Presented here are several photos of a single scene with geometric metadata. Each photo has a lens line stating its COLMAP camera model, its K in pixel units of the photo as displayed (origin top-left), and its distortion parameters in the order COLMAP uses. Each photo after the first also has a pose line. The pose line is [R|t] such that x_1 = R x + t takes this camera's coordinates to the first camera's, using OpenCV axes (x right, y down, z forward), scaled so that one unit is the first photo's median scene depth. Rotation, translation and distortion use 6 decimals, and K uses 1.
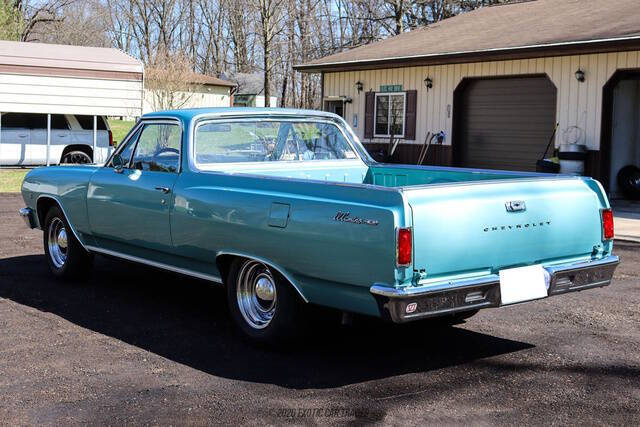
lens RADIAL K [[864.2, 0, 320.0], [0, 864.2, 213.5], [0, 0, 1]] dist [-0.025048, -0.046859]
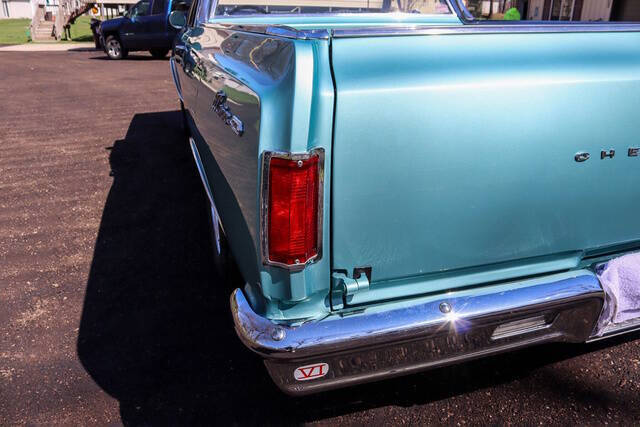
lens RADIAL K [[522.0, 0, 320.0], [0, 522.0, 213.5], [0, 0, 1]] dist [-0.165550, 0.146551]
pose [[0.939469, 0.112858, -0.323513, 0.163057], [-0.023355, 0.963092, 0.268157, -0.013382], [0.341837, -0.244369, 0.907431, 0.776705]]
